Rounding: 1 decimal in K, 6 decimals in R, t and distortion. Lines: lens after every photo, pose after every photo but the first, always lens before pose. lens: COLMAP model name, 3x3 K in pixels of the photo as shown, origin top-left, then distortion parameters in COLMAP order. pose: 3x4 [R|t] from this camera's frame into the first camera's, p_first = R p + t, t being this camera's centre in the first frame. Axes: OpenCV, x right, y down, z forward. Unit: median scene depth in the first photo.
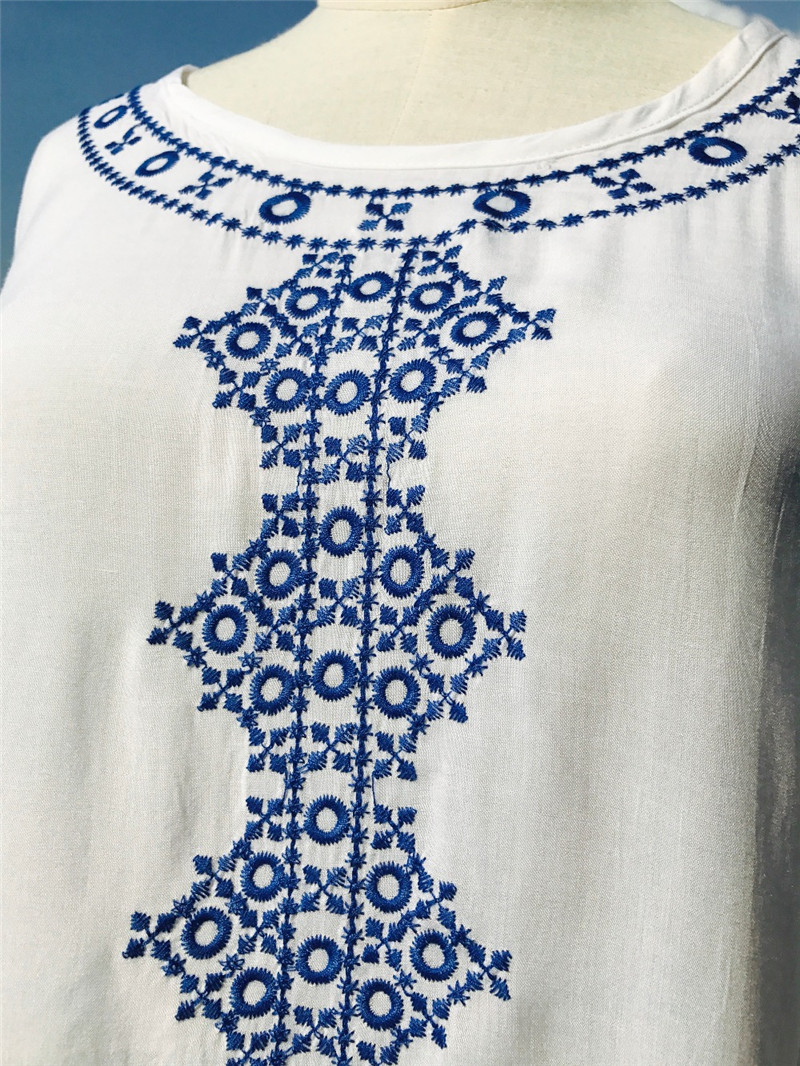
lens RADIAL K [[900.4, 0, 400.0], [0, 900.4, 533.0], [0, 0, 1]] dist [0.082770, -0.158954]
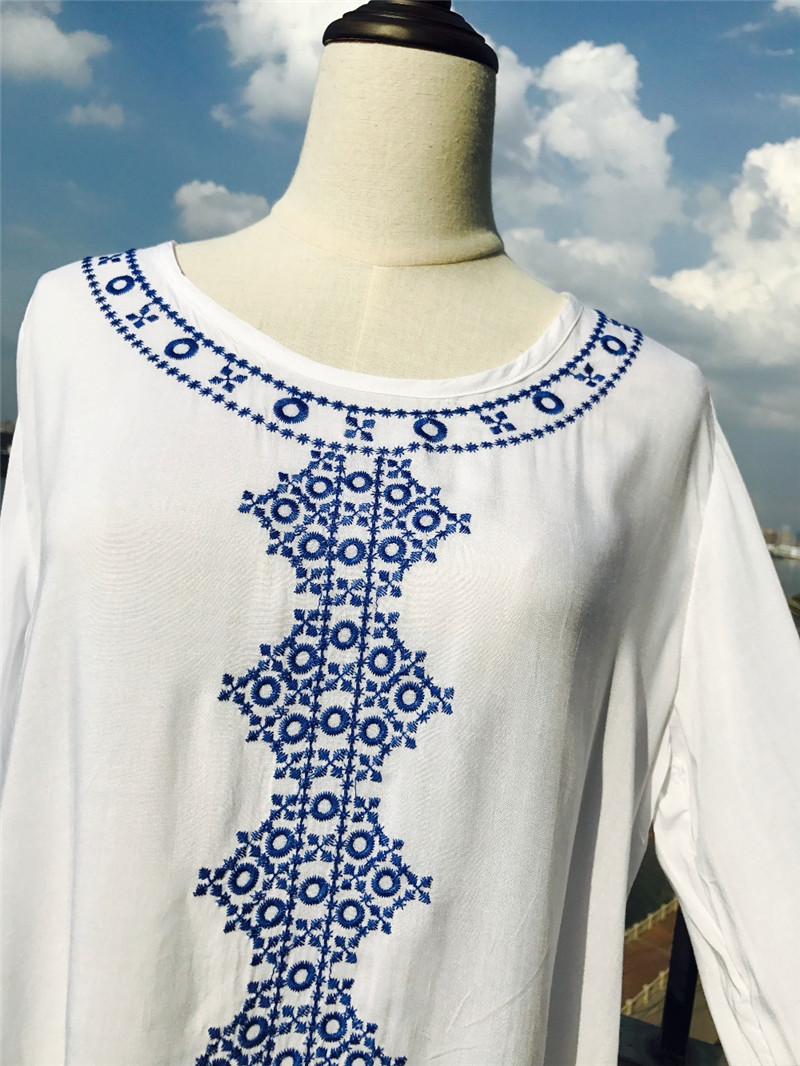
lens RADIAL K [[915.4, 0, 412.8], [0, 915.4, 511.2], [0, 0, 1]] dist [0.147822, -0.397886]
pose [[0.955029, 0.061090, 0.290152, -0.448165], [-0.060882, 0.998097, -0.009753, -0.220248], [-0.290196, -0.008350, 0.956931, -0.675456]]
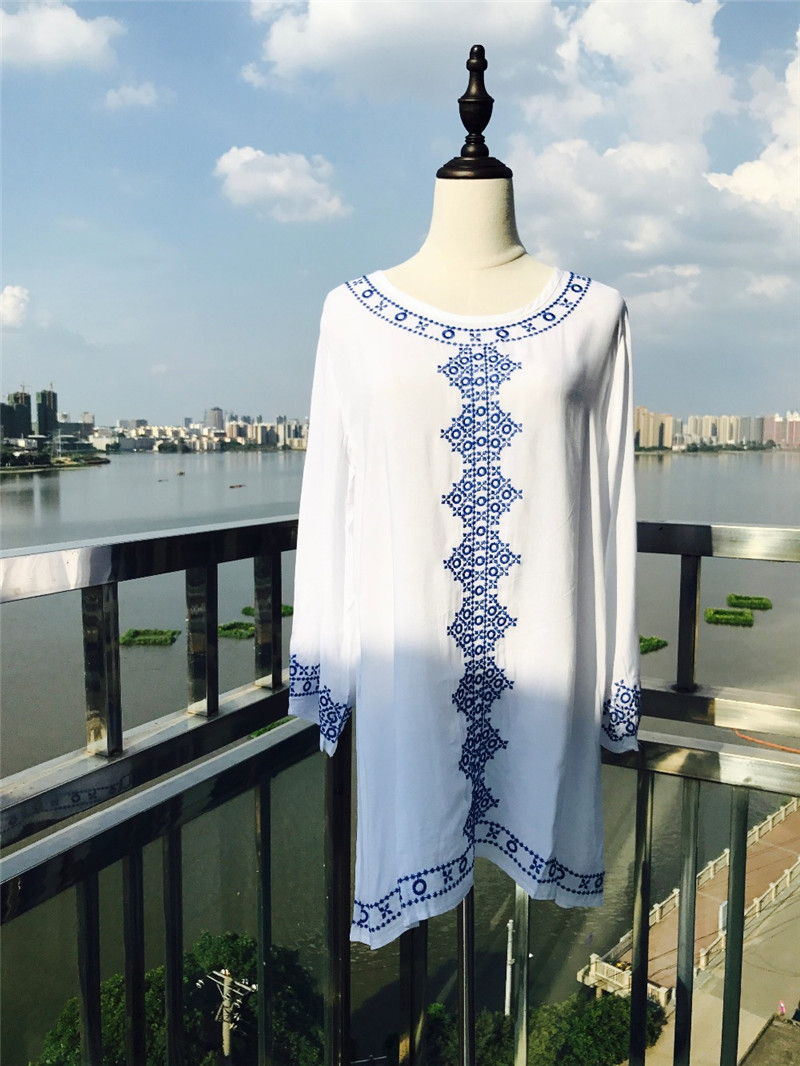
lens RADIAL K [[915.4, 0, 412.8], [0, 915.4, 511.2], [0, 0, 1]] dist [0.147822, -0.397886]
pose [[0.976017, -0.076955, 0.203639, -1.413325], [0.067452, 0.996303, 0.053209, 0.238235], [-0.206981, -0.038197, 0.977599, -3.607673]]
